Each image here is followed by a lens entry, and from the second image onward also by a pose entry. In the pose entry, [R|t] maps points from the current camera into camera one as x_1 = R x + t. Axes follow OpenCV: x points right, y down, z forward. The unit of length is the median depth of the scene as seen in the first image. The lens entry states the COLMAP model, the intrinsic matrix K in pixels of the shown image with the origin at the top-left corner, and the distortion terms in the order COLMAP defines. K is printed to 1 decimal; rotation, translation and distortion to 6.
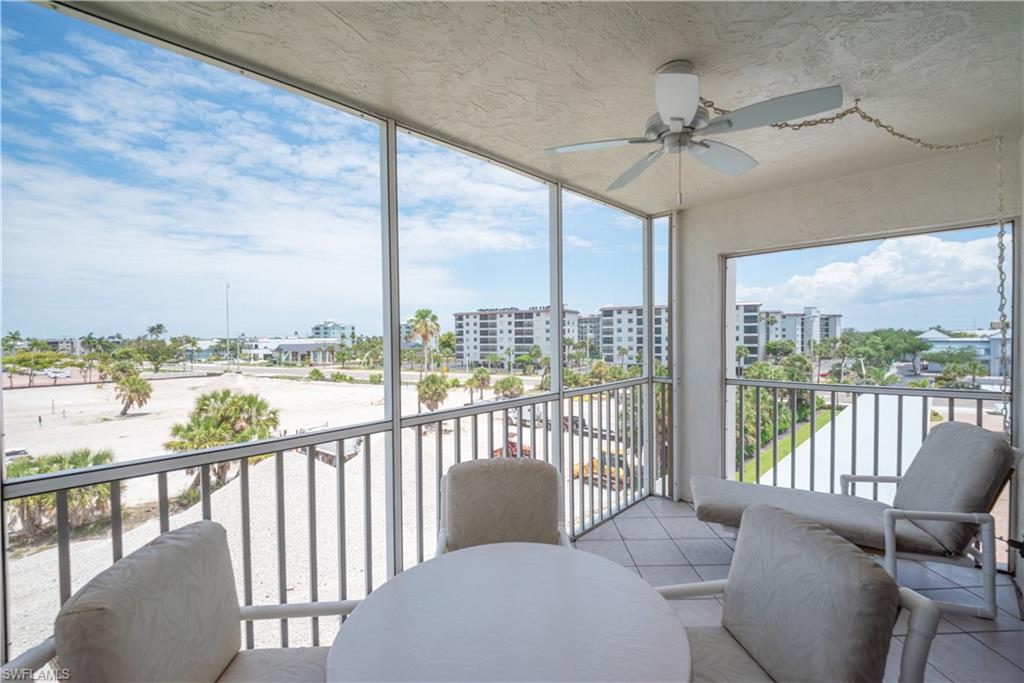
lens RADIAL K [[435.0, 0, 517.4], [0, 435.0, 345.8], [0, 0, 1]] dist [-0.010813, 0.000089]
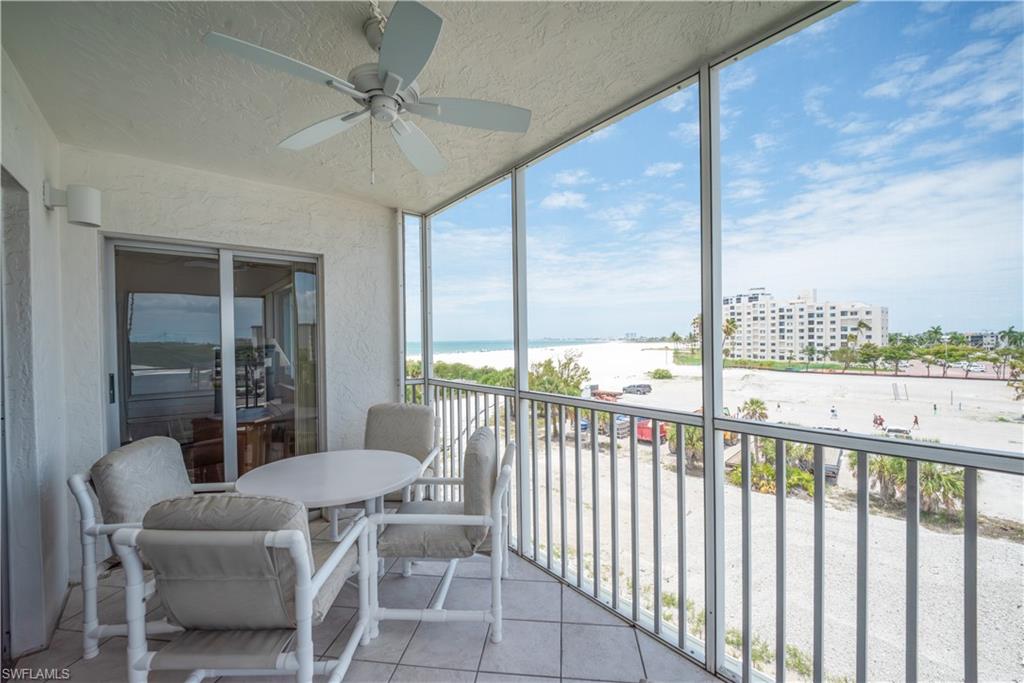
lens RADIAL K [[427.1, 0, 514.3], [0, 427.1, 348.1], [0, 0, 1]] dist [-0.000489, -0.000086]
pose [[-0.142690, 0.026763, -0.989406, 0.083651], [-0.009580, 0.999550, 0.028419, 0.001925], [0.989721, 0.013534, -0.142370, 0.091616]]
